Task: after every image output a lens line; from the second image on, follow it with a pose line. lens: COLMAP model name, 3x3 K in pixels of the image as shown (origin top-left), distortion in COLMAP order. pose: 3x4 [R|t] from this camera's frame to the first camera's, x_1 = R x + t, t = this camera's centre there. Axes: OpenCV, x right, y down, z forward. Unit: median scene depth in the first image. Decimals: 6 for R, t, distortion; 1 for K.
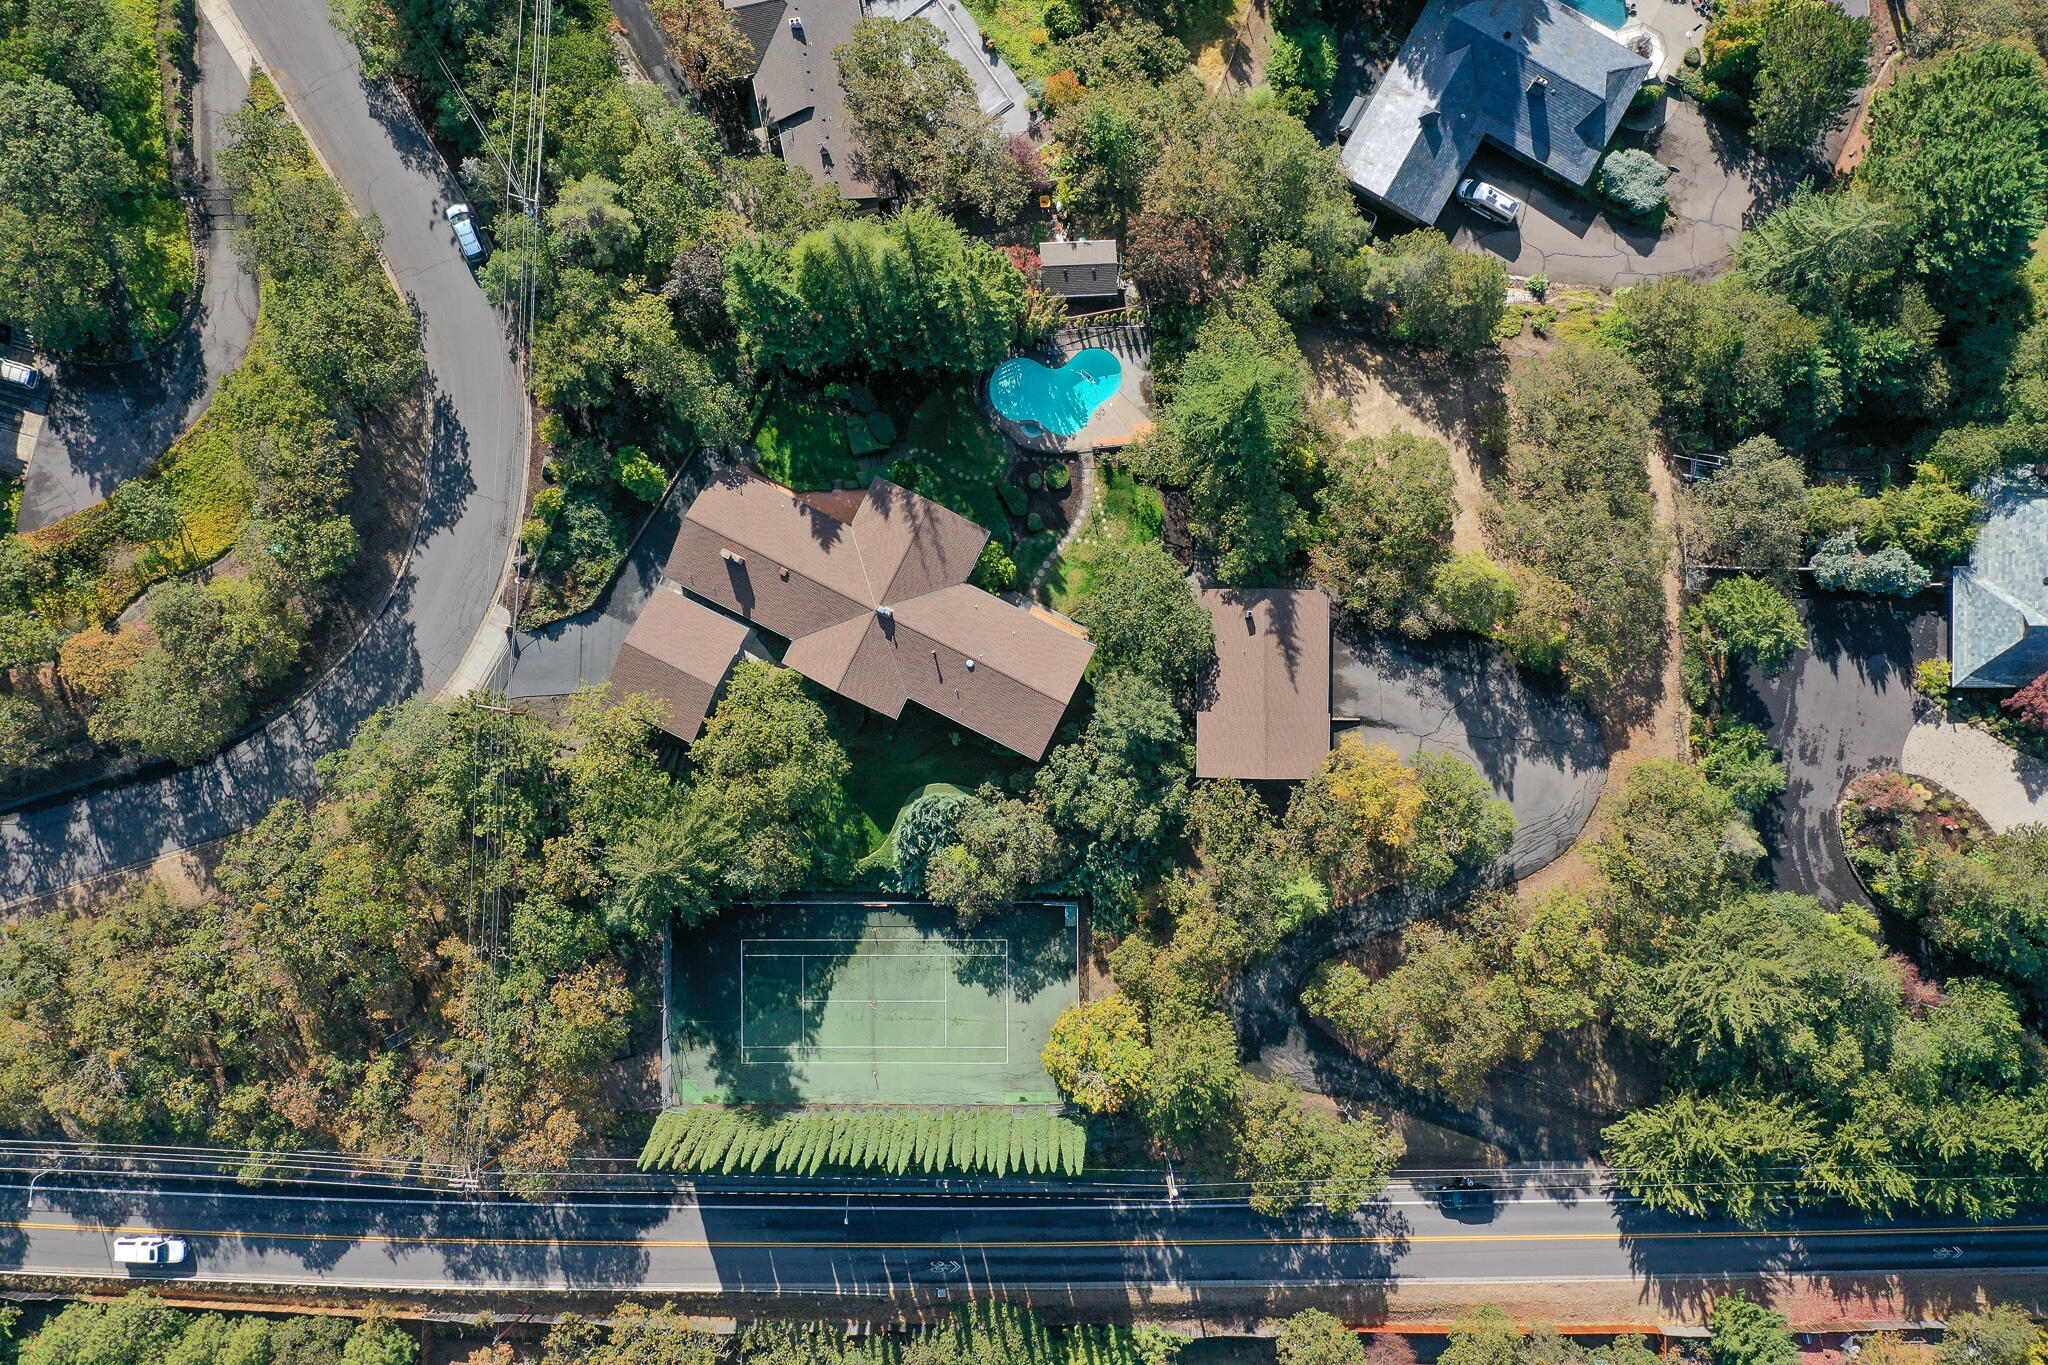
lens RADIAL K [[1684.0, 0, 1025.6], [0, 1684.0, 680.9], [0, 0, 1]] dist [-0.002143, -0.003619]
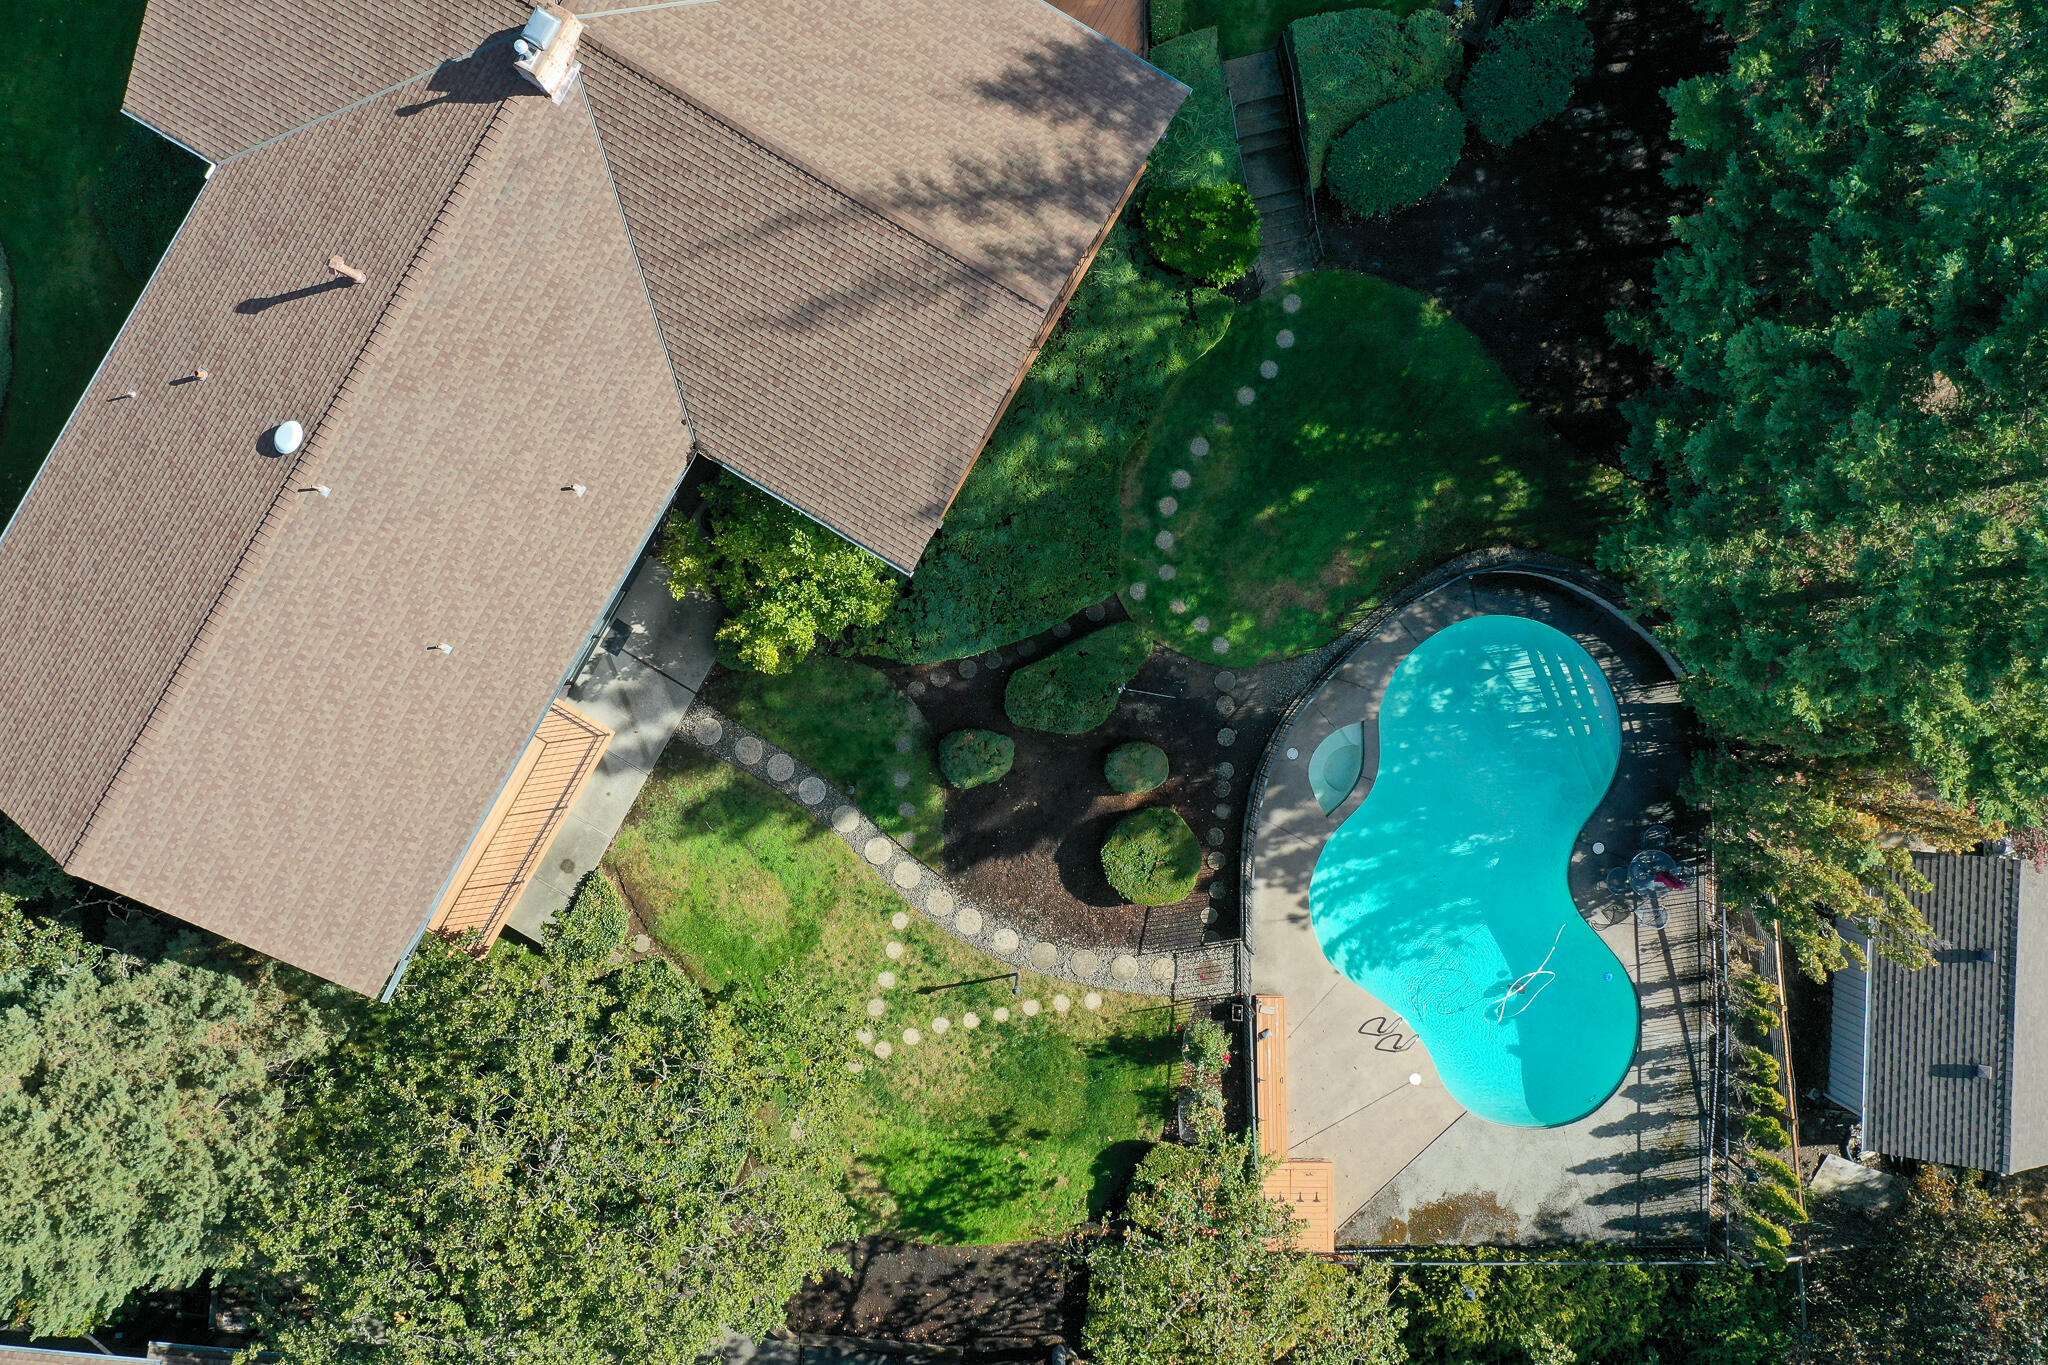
lens RADIAL K [[1622.8, 0, 1021.6], [0, 1622.8, 684.4], [0, 0, 1]] dist [0.008043, -0.000575]
pose [[-0.066464, 0.997244, 0.032975, -0.014085], [-0.997298, -0.067431, 0.029137, -0.109424], [0.031280, -0.030949, 0.999031, 0.769314]]
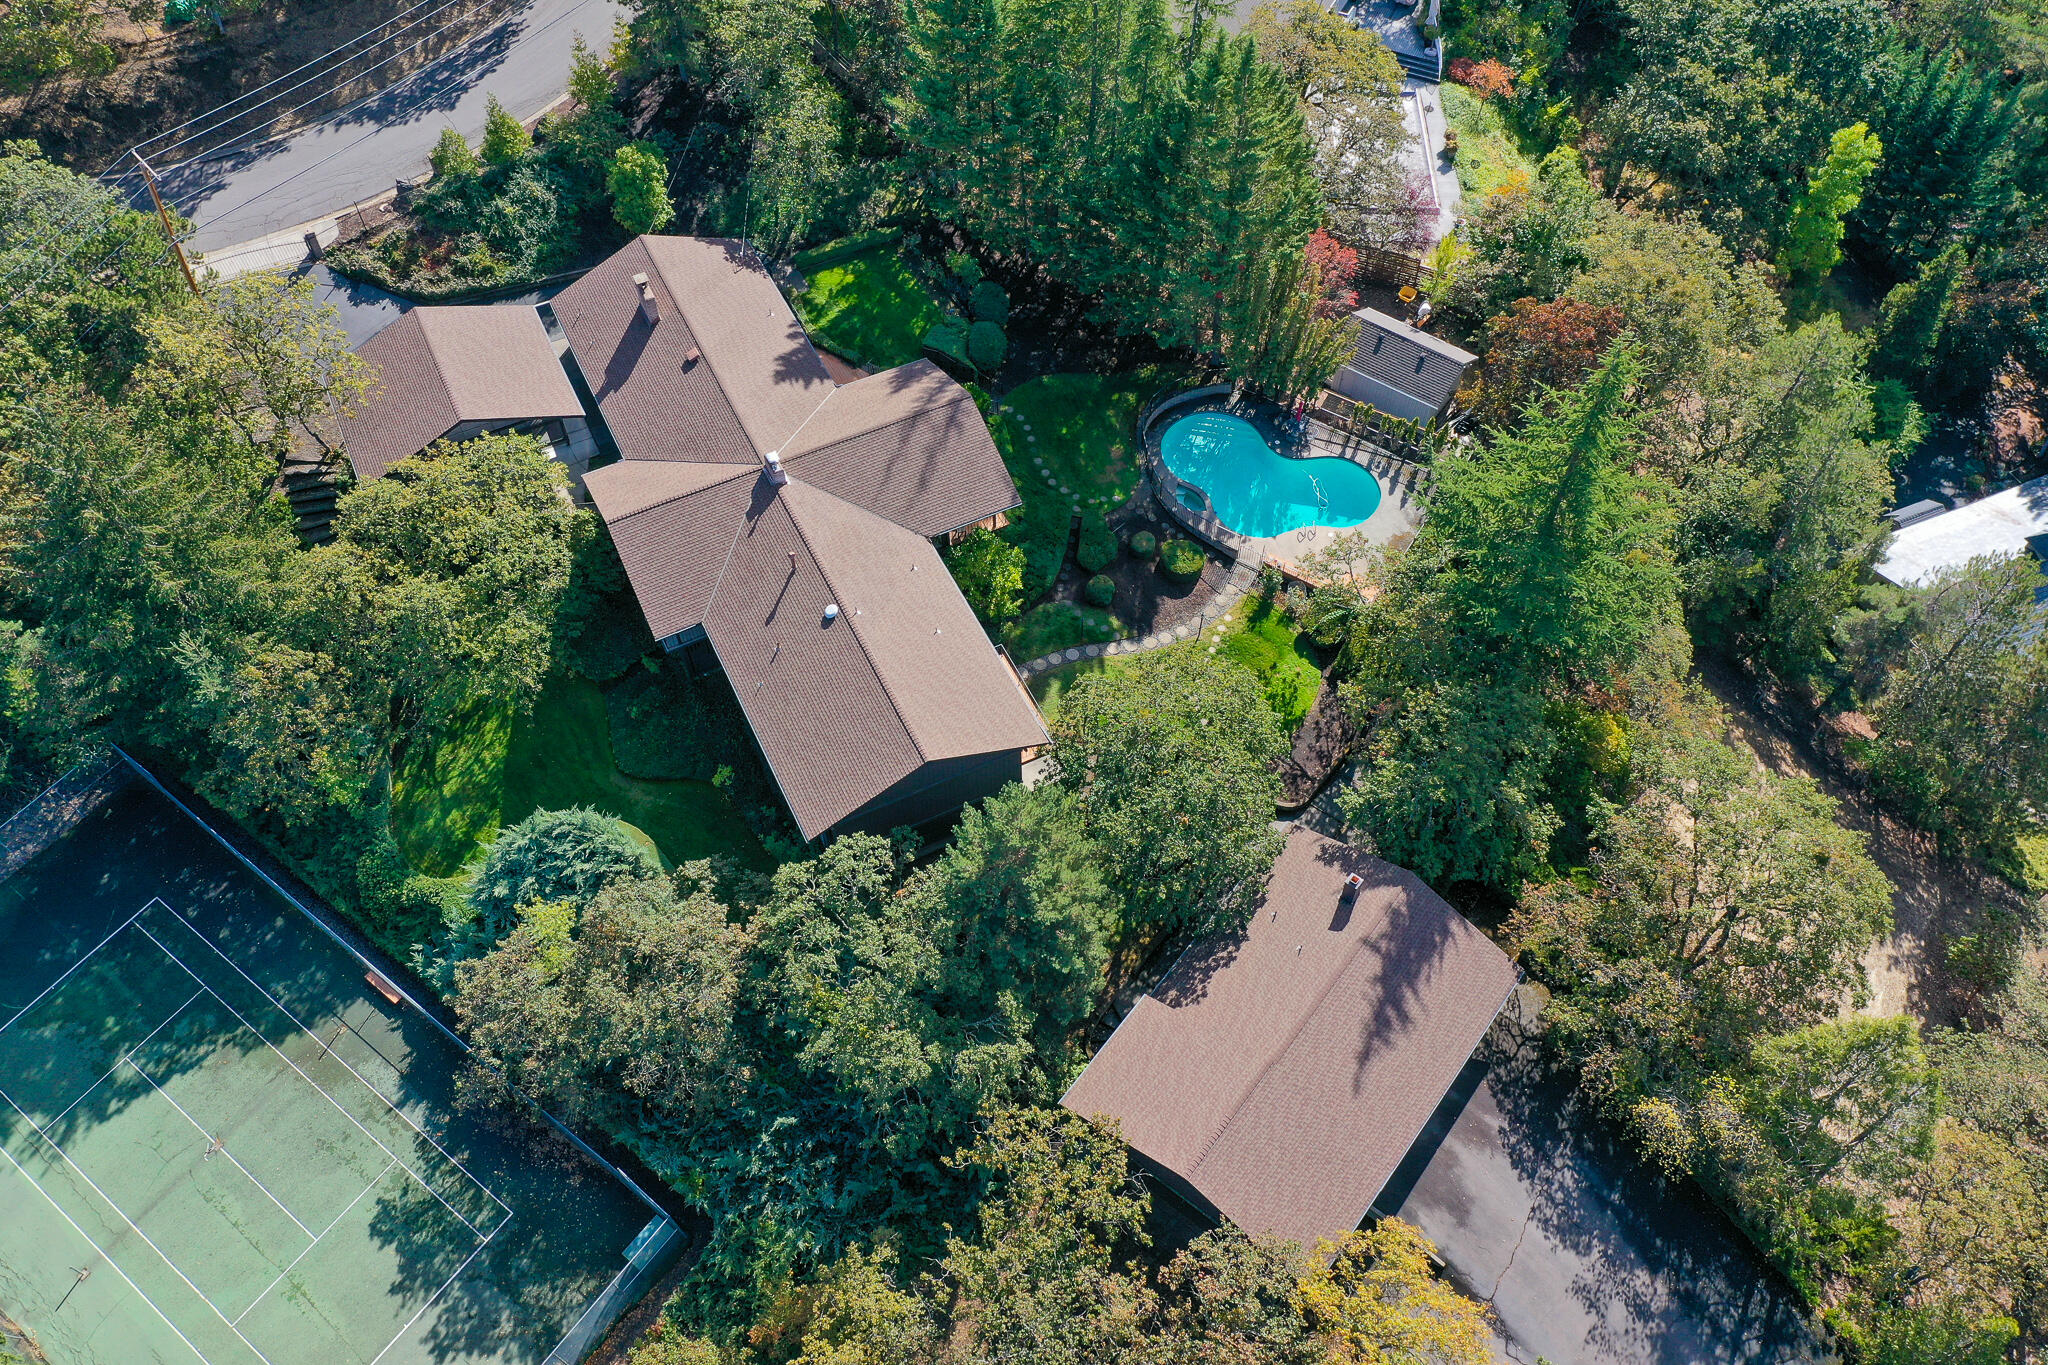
lens RADIAL K [[1622.8, 0, 1017.5], [0, 1622.8, 672.8], [0, 0, 1]] dist [0.008043, -0.000575]
pose [[0.792572, 0.502499, -0.345434, 0.184478], [-0.609778, 0.652185, -0.450361, 0.183049], [-0.001019, 0.567581, 0.823317, 0.589401]]
